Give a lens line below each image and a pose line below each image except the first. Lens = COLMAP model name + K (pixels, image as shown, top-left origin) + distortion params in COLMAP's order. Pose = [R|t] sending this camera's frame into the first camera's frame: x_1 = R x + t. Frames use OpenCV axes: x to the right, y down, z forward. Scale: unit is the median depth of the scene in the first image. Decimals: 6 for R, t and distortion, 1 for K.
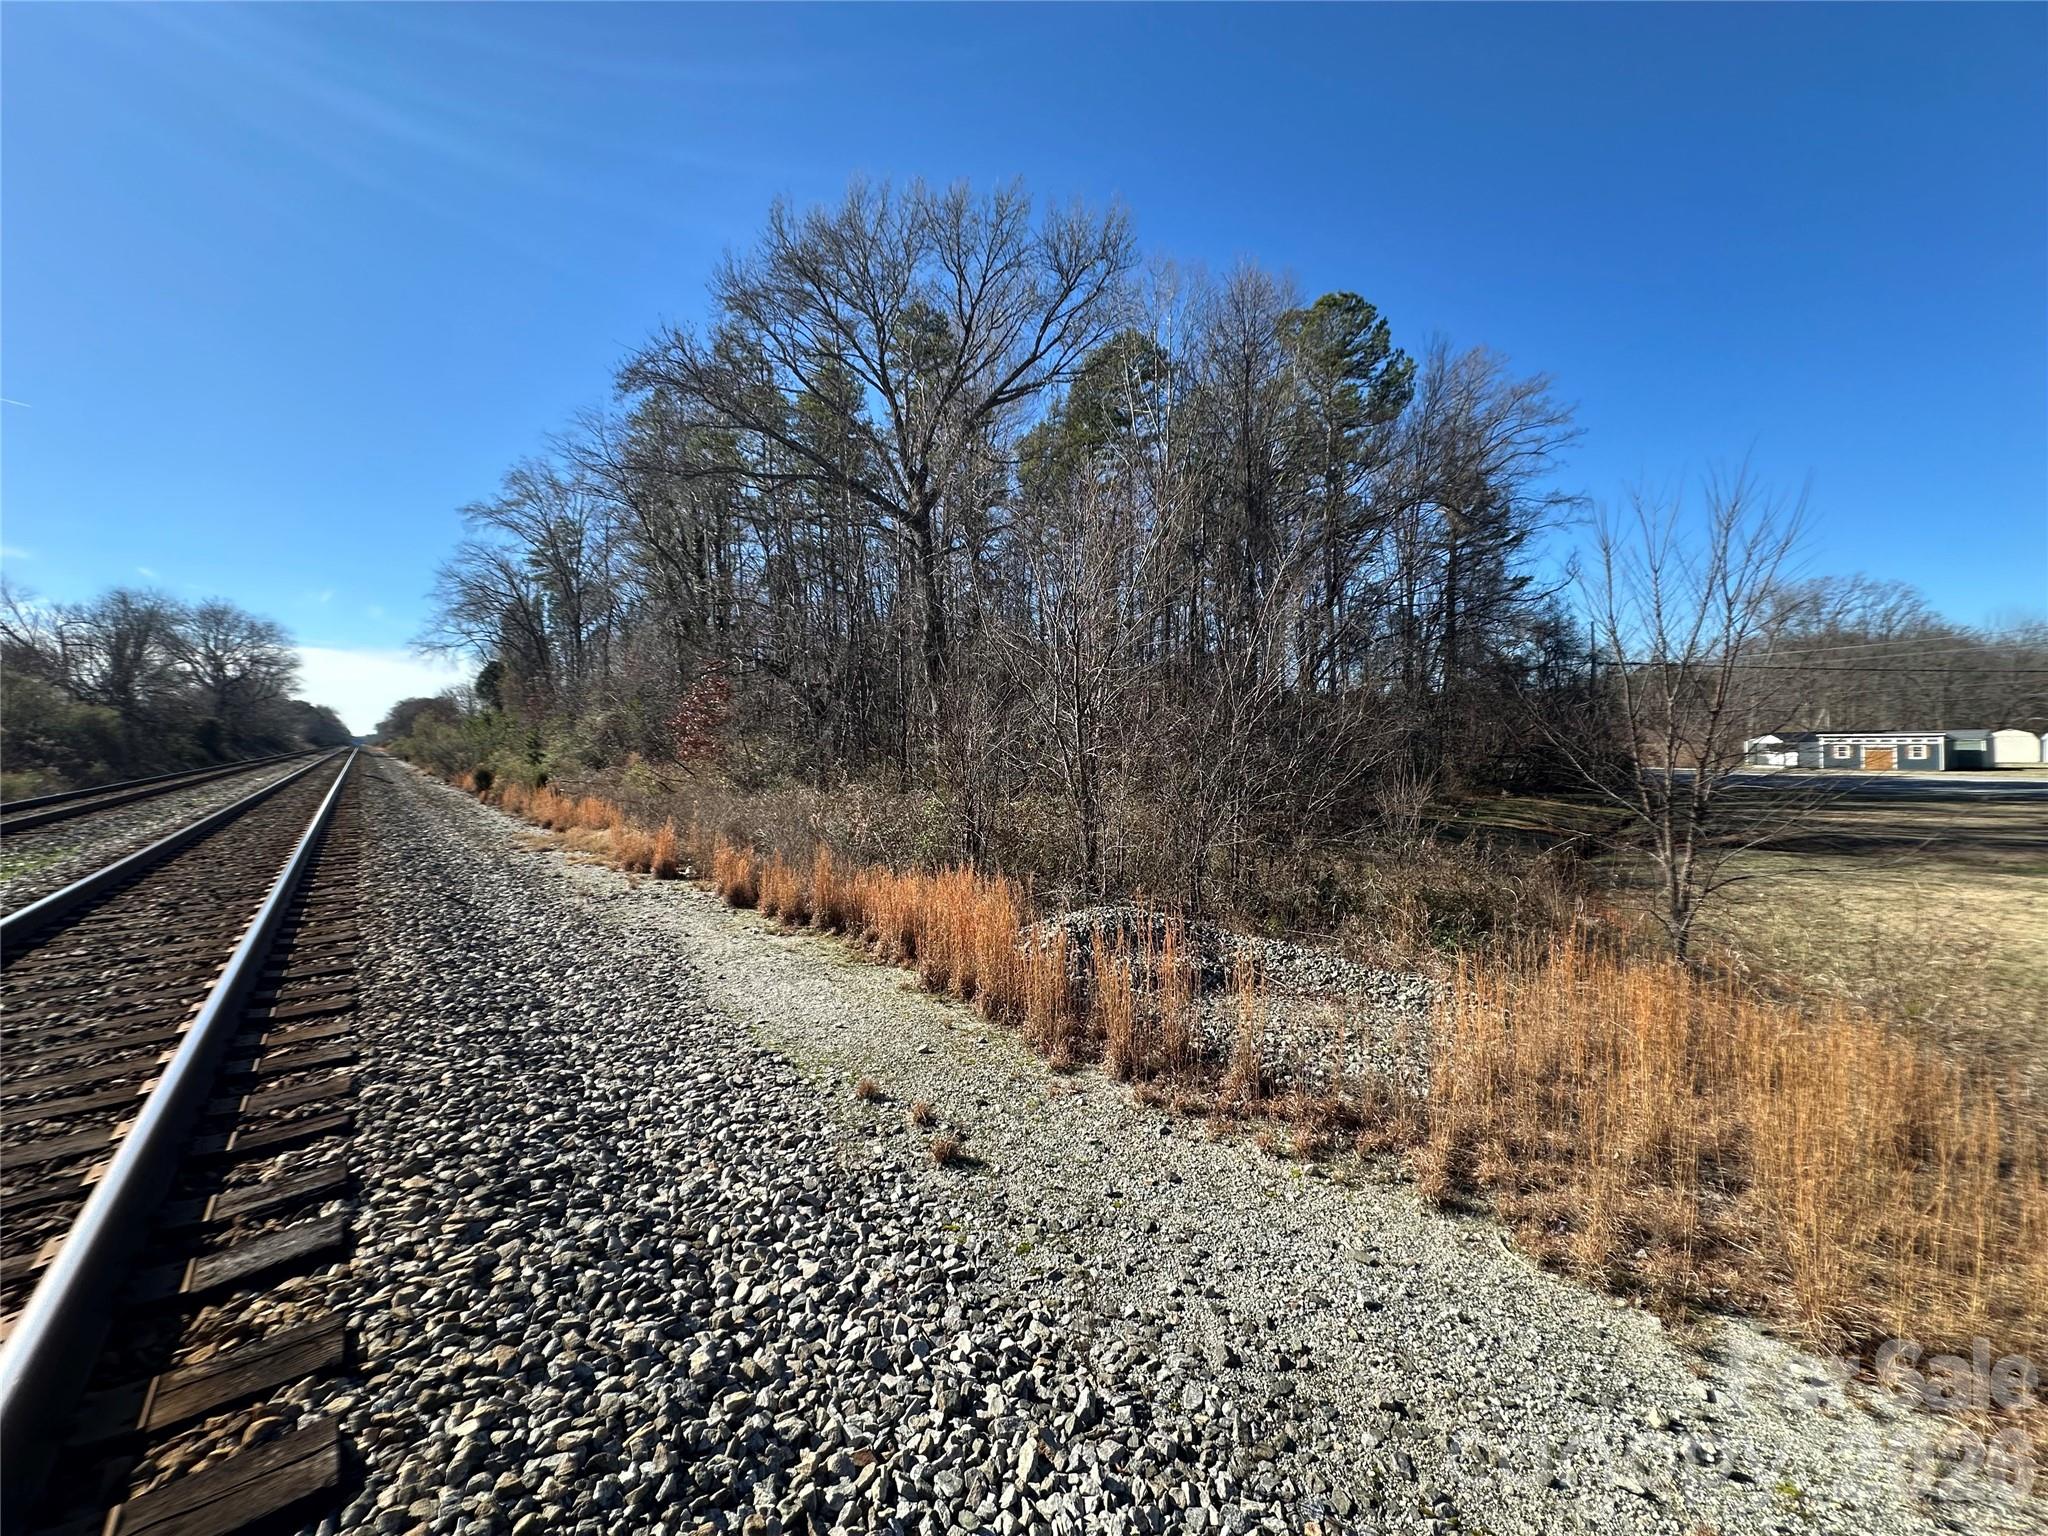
lens RADIAL K [[820.7, 0, 1013.9], [0, 820.7, 744.3], [0, 0, 1]] dist [-0.001030, 0.000104]
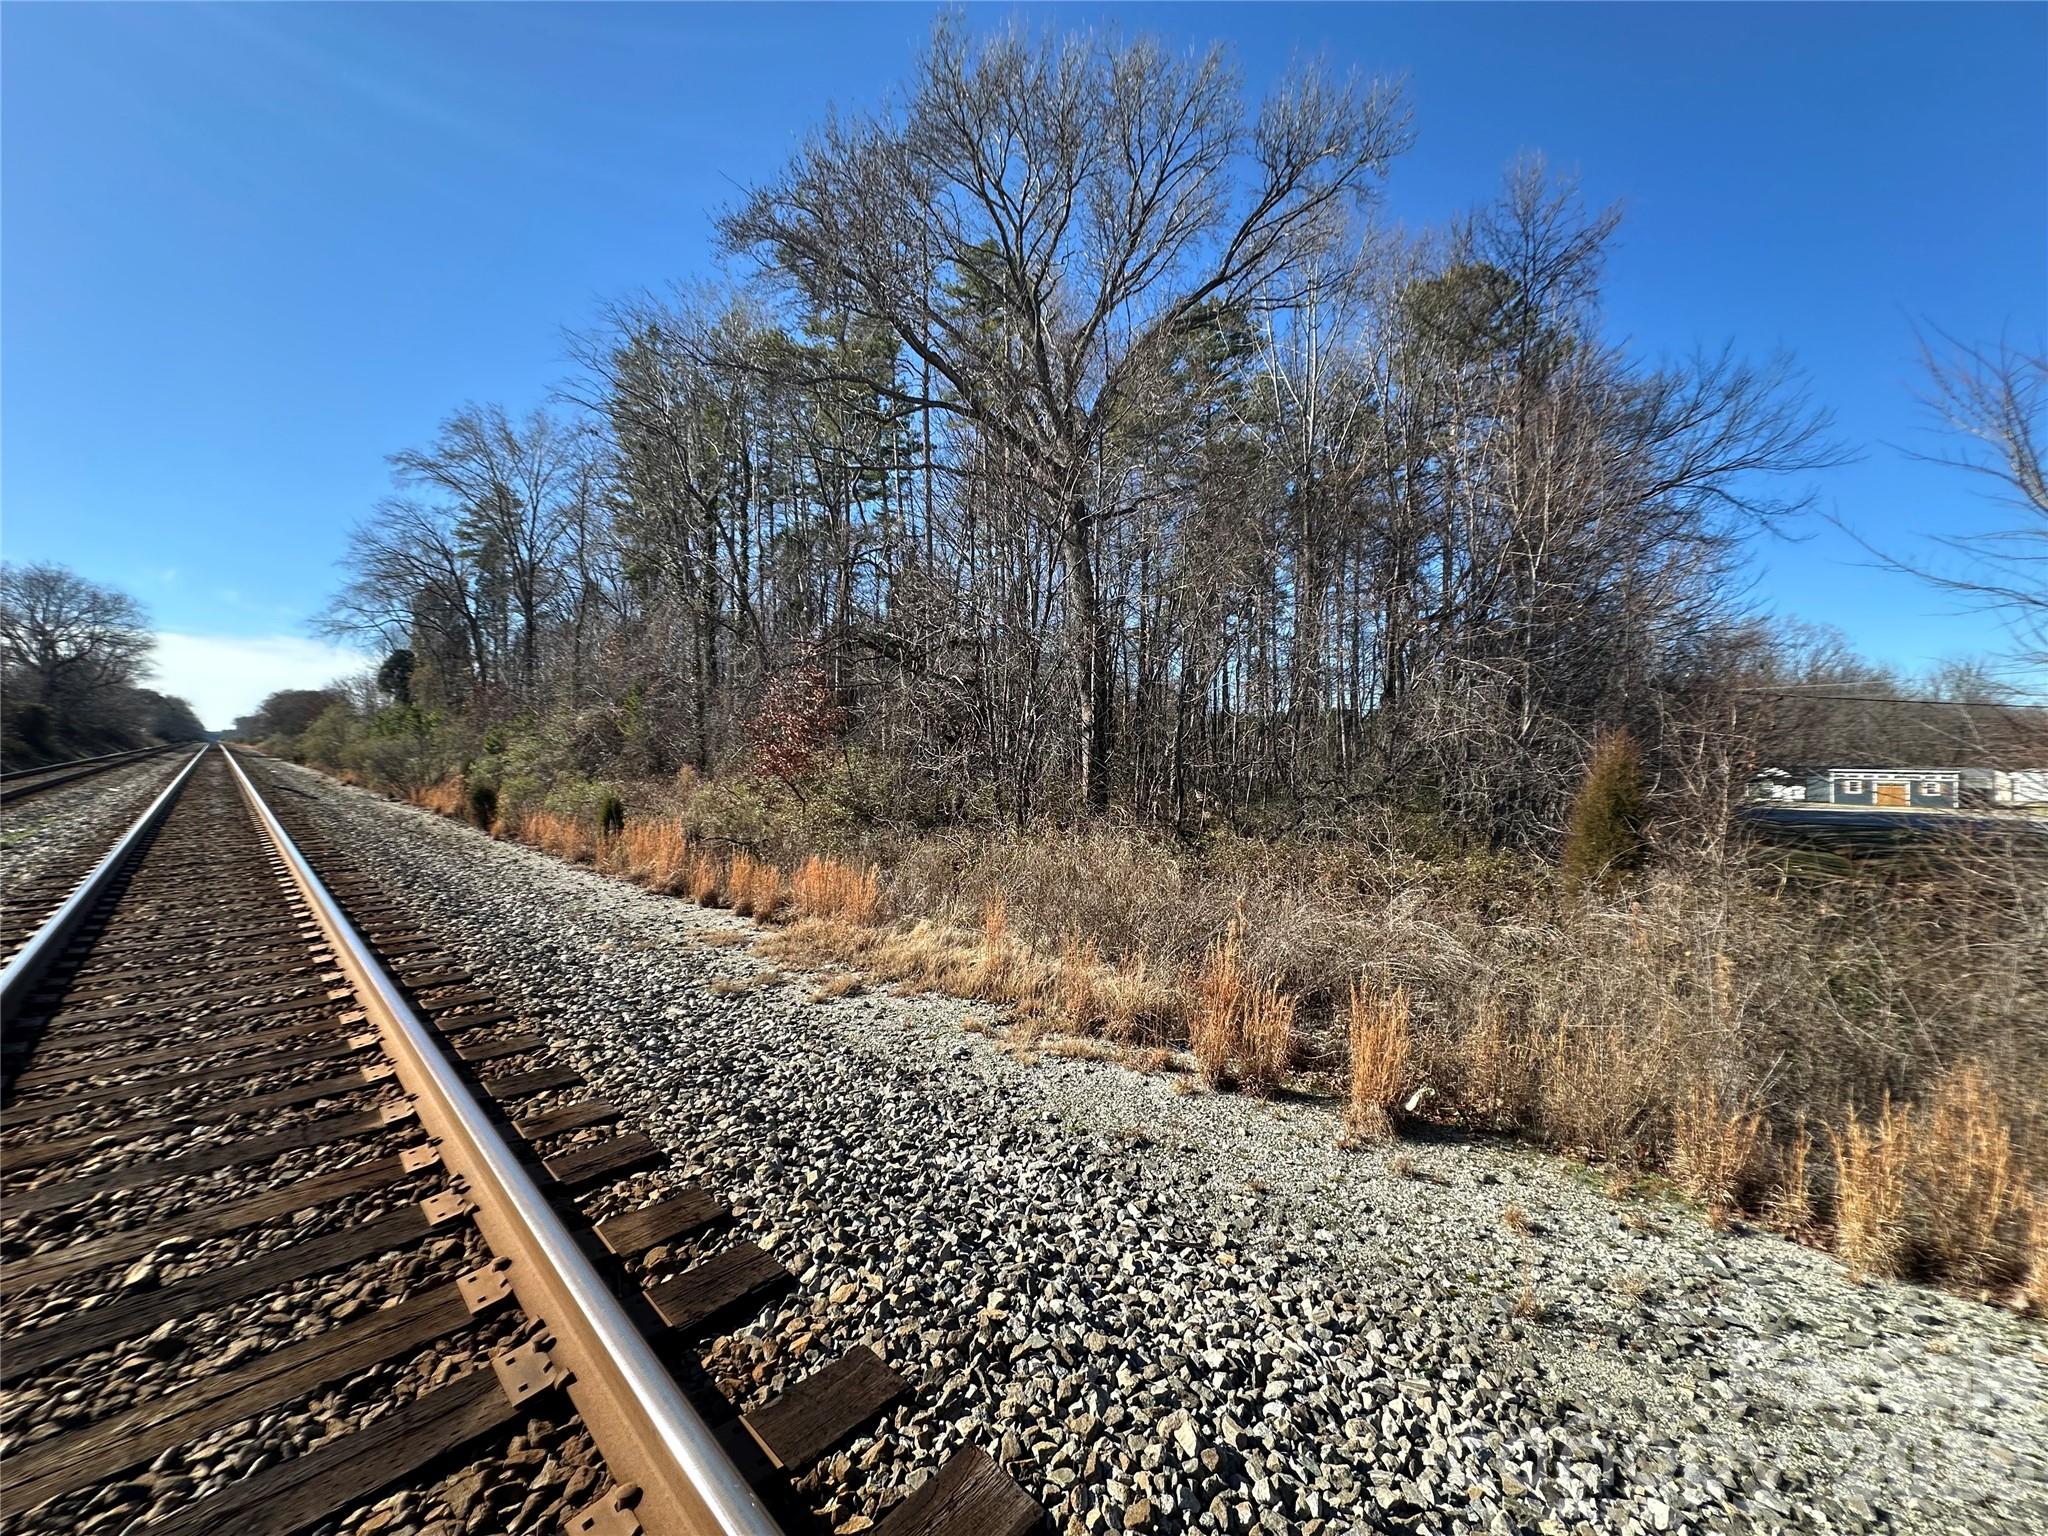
lens RADIAL K [[820.7, 0, 1013.9], [0, 820.7, 744.3], [0, 0, 1]] dist [-0.001030, 0.000104]
pose [[0.994570, 0.024797, 0.101076, -0.087255], [-0.023080, 0.999569, -0.018115, -0.000717], [-0.101482, 0.015684, 0.994714, 0.085635]]
